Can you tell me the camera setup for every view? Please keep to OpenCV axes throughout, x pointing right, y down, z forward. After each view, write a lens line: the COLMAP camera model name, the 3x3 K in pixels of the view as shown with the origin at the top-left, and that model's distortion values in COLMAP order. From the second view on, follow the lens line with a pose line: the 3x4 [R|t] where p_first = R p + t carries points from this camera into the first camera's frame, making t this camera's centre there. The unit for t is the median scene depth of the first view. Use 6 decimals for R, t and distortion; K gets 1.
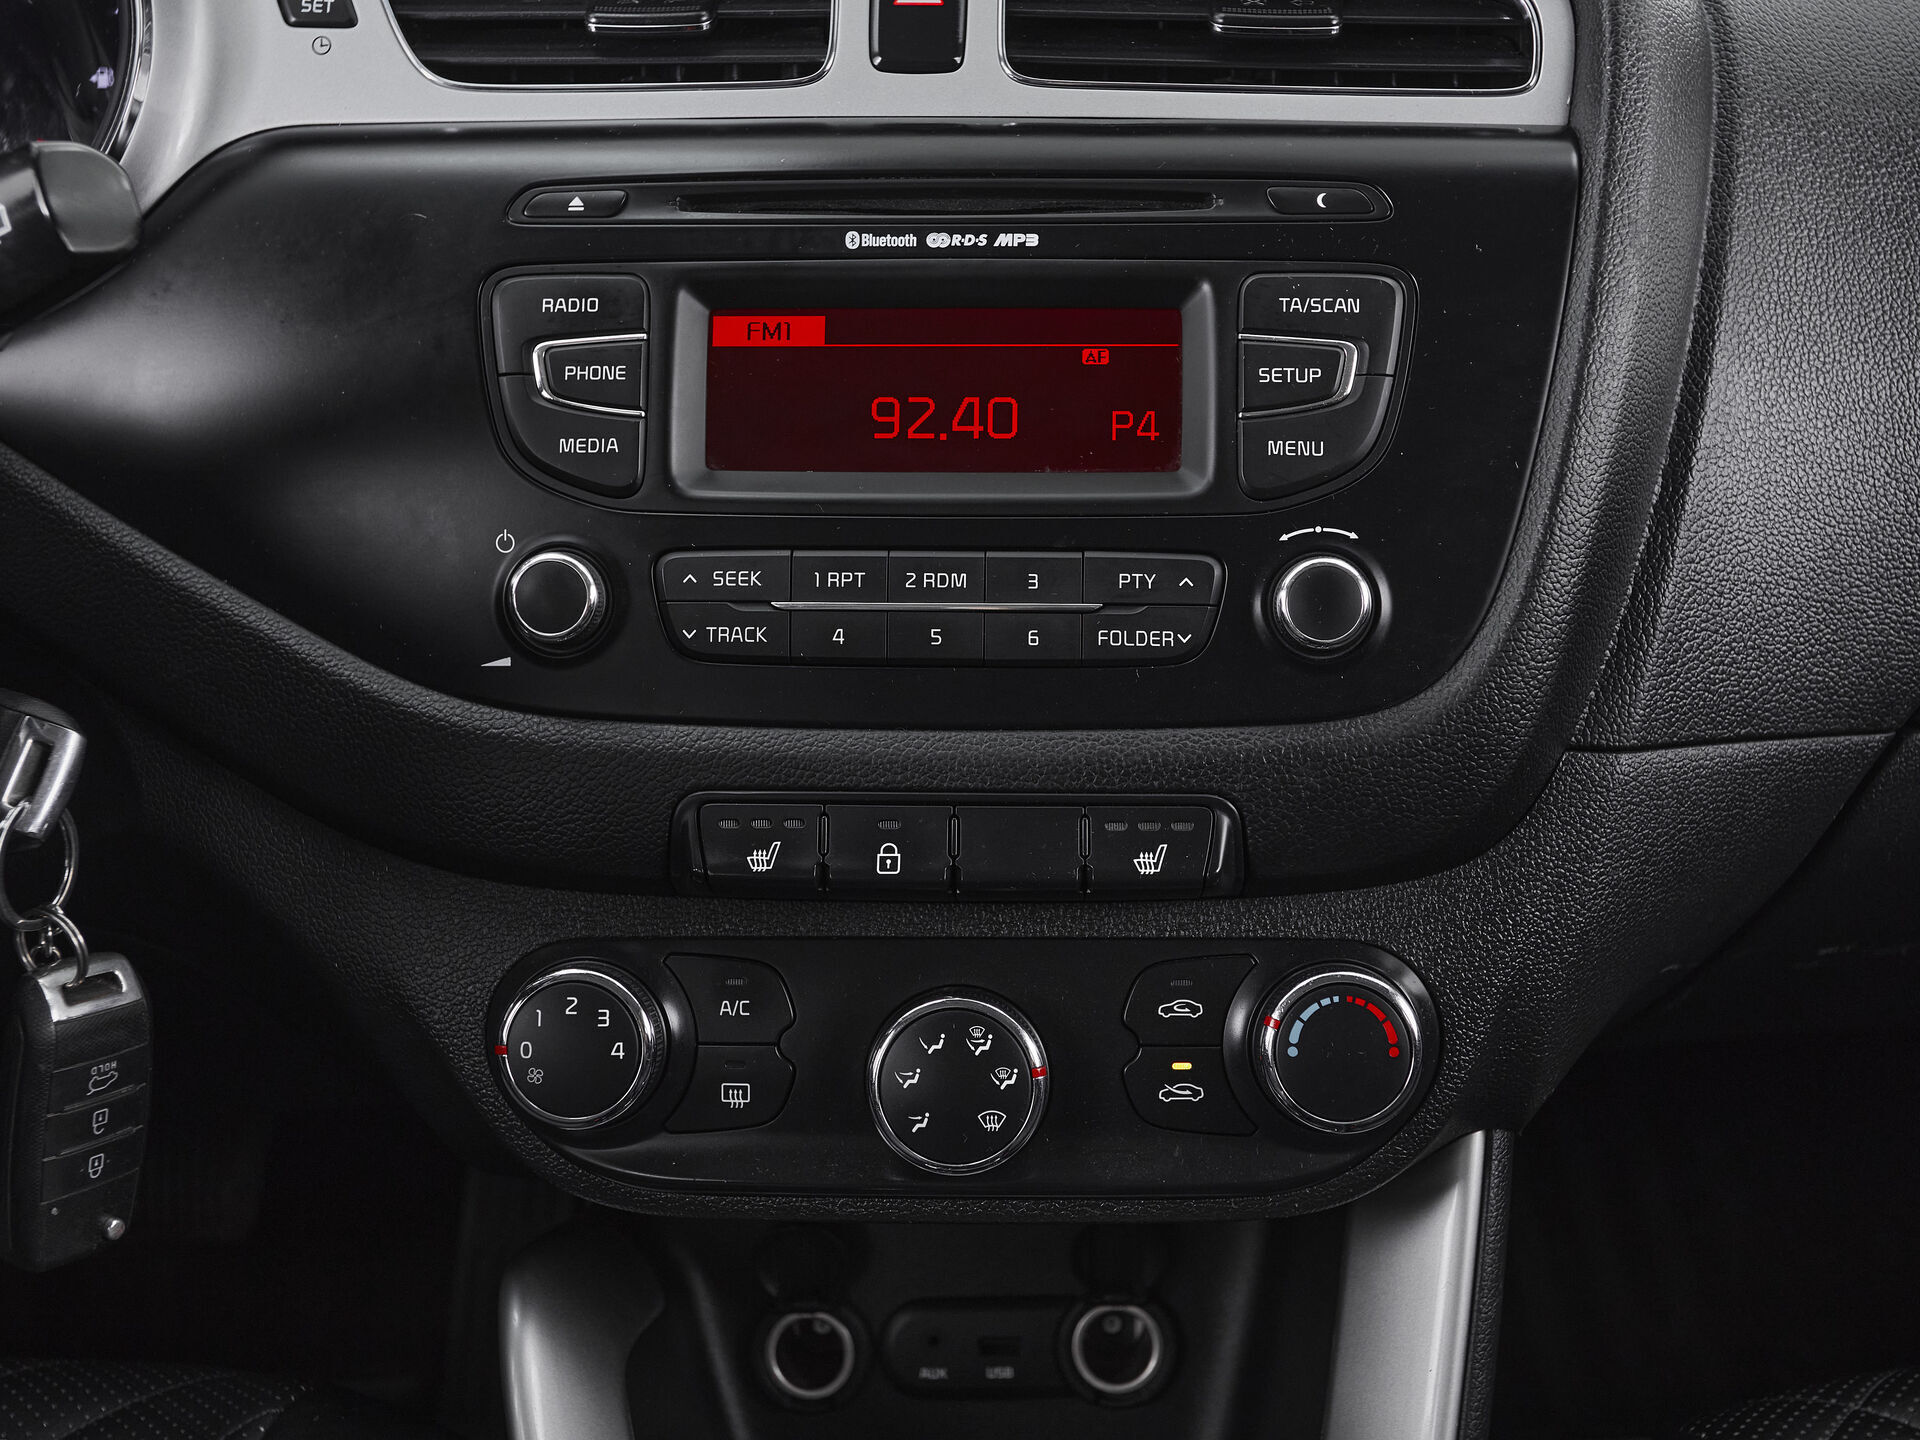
lens RADIAL K [[2315.4, 0, 960.0], [0, 2315.4, 720.0], [0, 0, 1]] dist [0.016178, 0.087684]
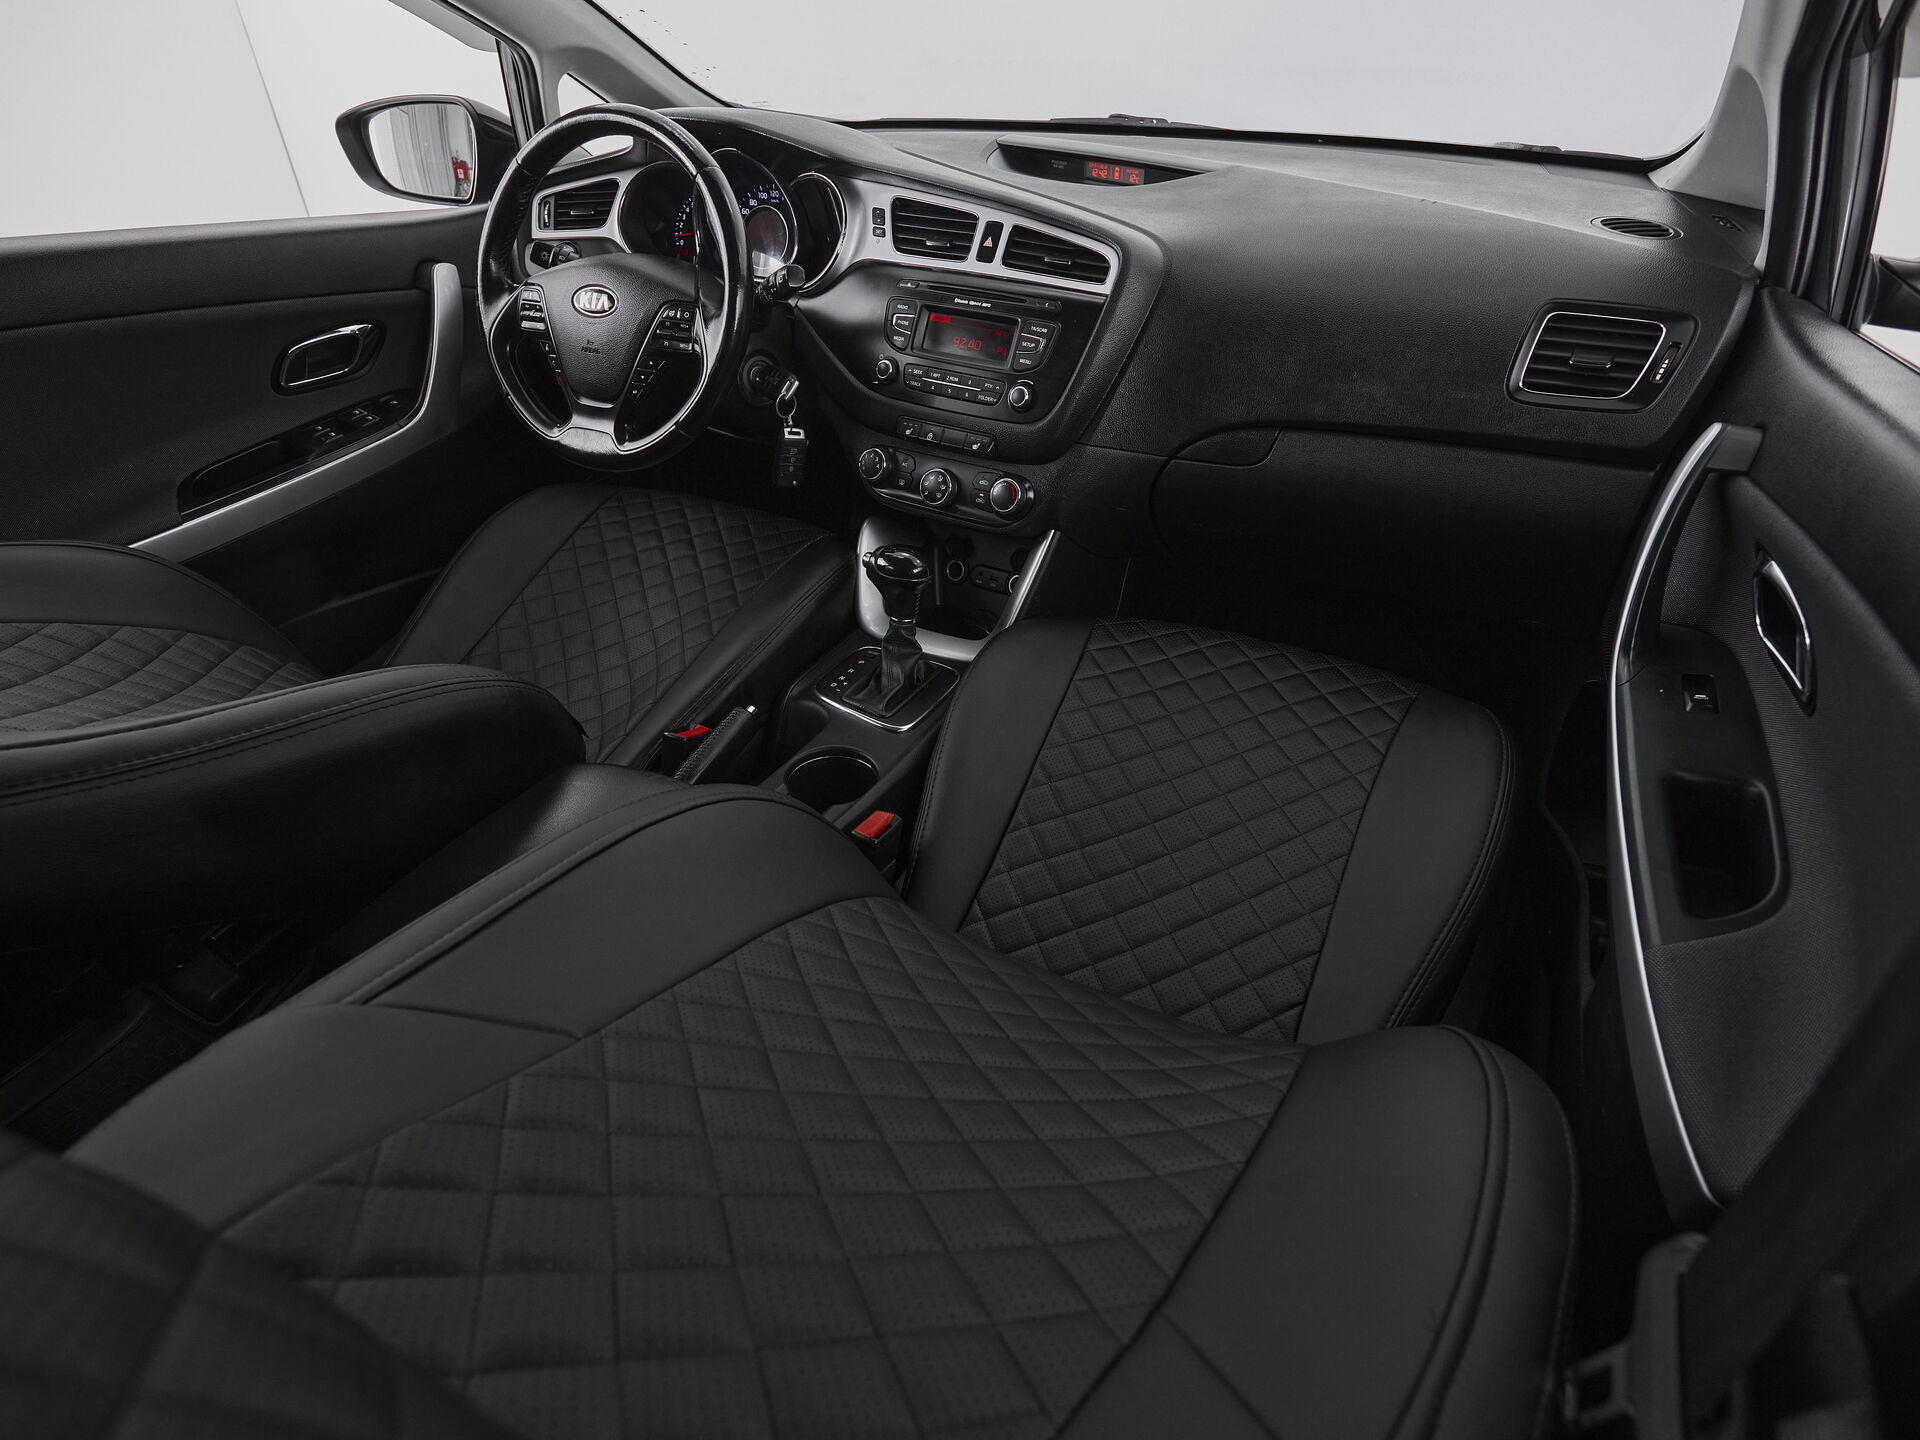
lens RADIAL K [[1045.2, 0, 956.5], [0, 1045.2, 713.6], [0, 0, 1]] dist [0.002407, 0.001048]
pose [[0.863088, 0.293246, -0.411202, 1.049066], [-0.197010, 0.945154, 0.260519, 0.027104], [0.465045, -0.143840, 0.873523, -0.929630]]
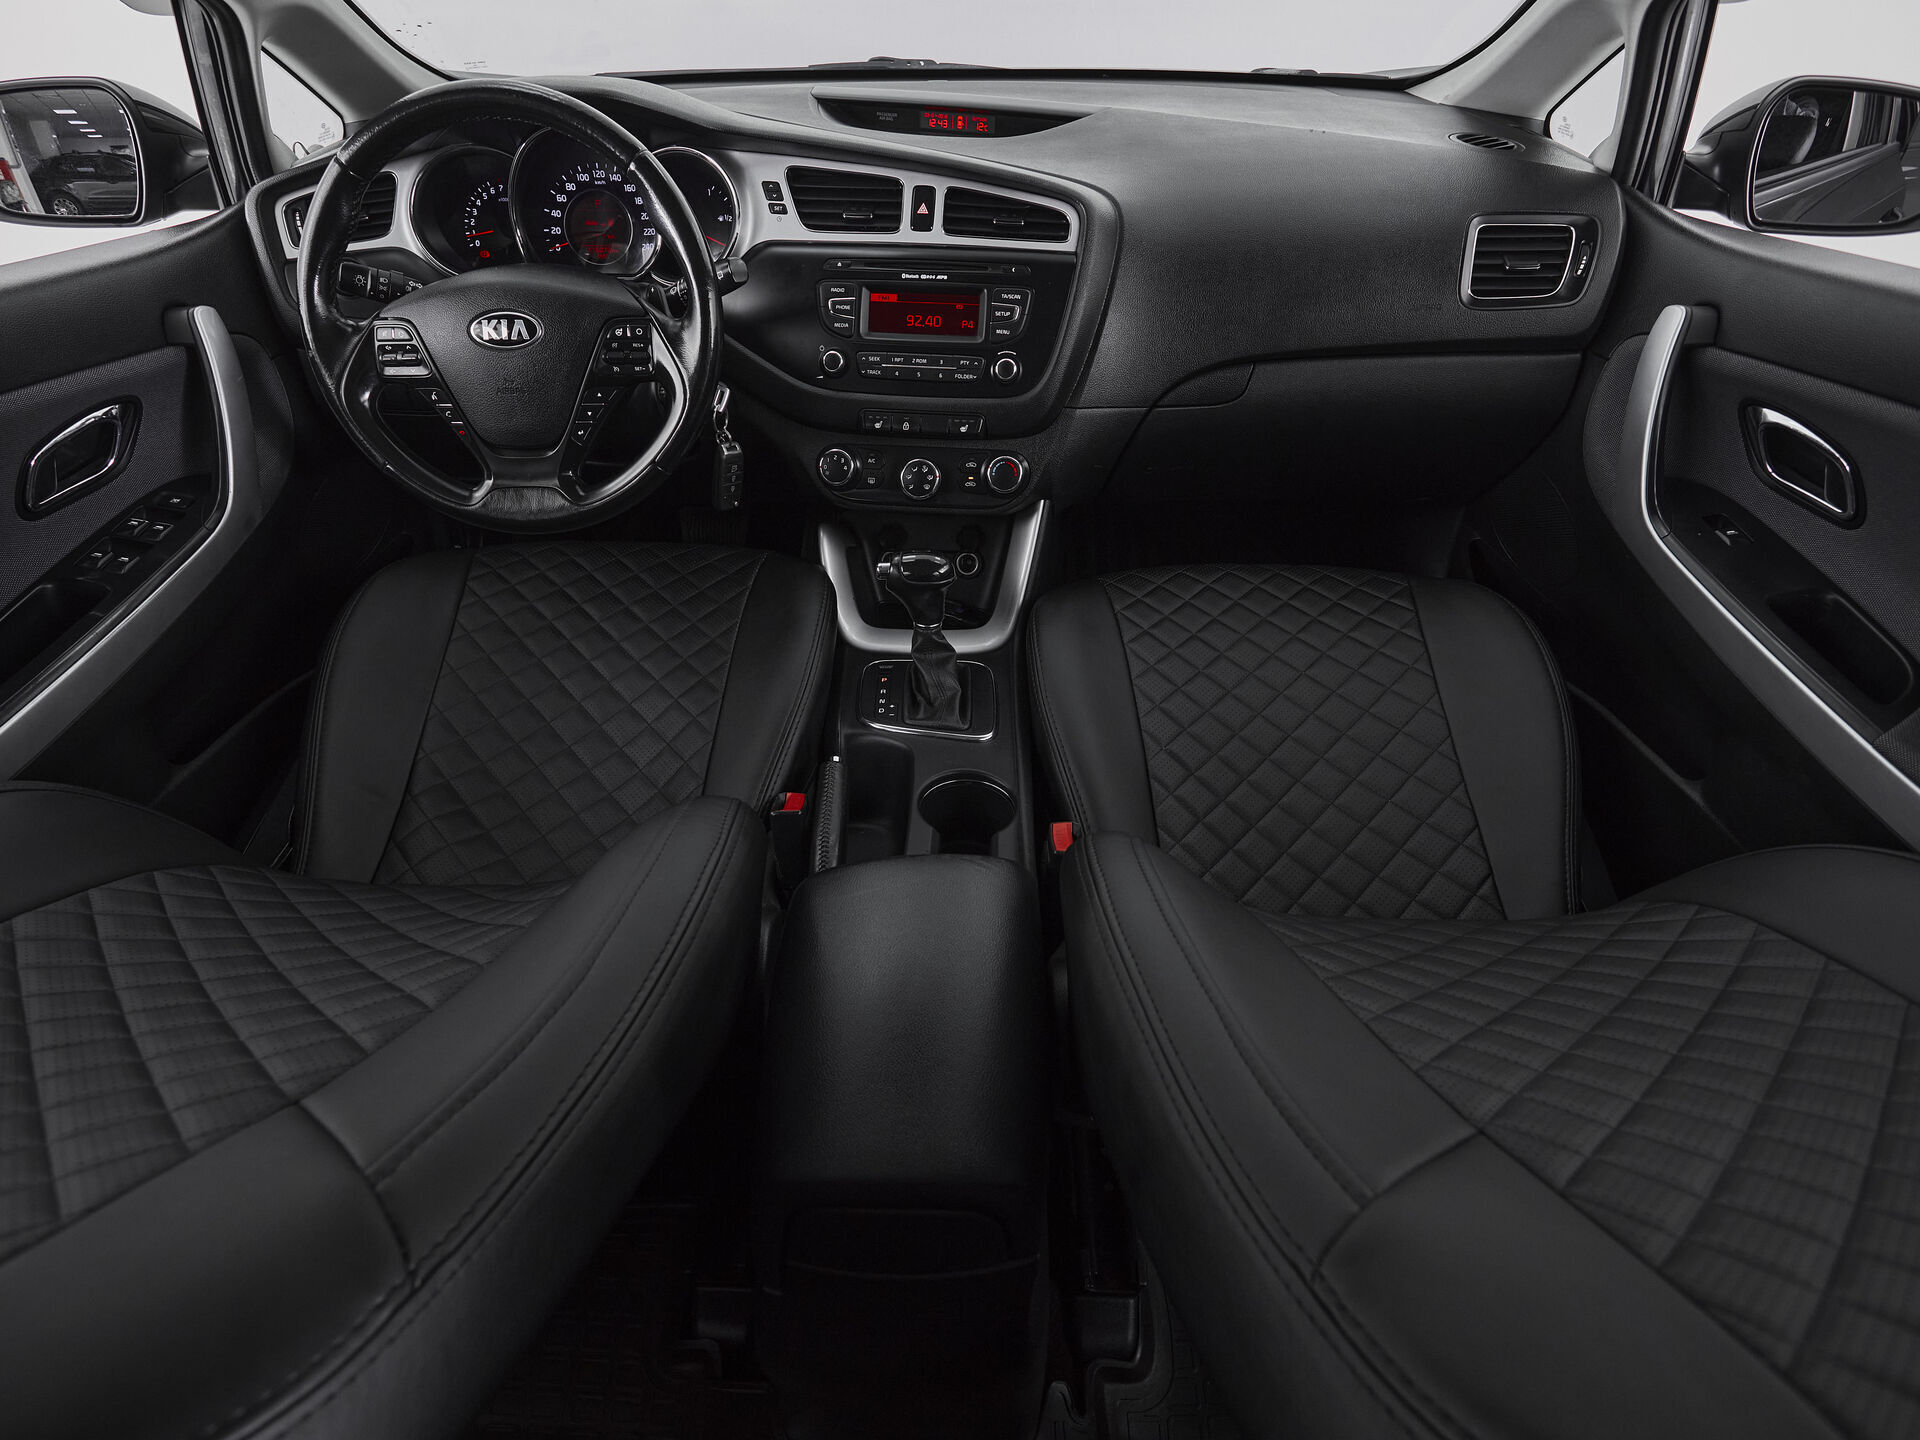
lens RADIAL K [[1050.0, 0, 924.5], [0, 1050.0, 723.4], [0, 0, 1]] dist [0.001742, -0.000522]
pose [[0.996351, 0.058056, -0.062568, 0.160762], [-0.039016, 0.961759, 0.271104, 0.059262], [0.075915, -0.267673, 0.960514, -1.072587]]
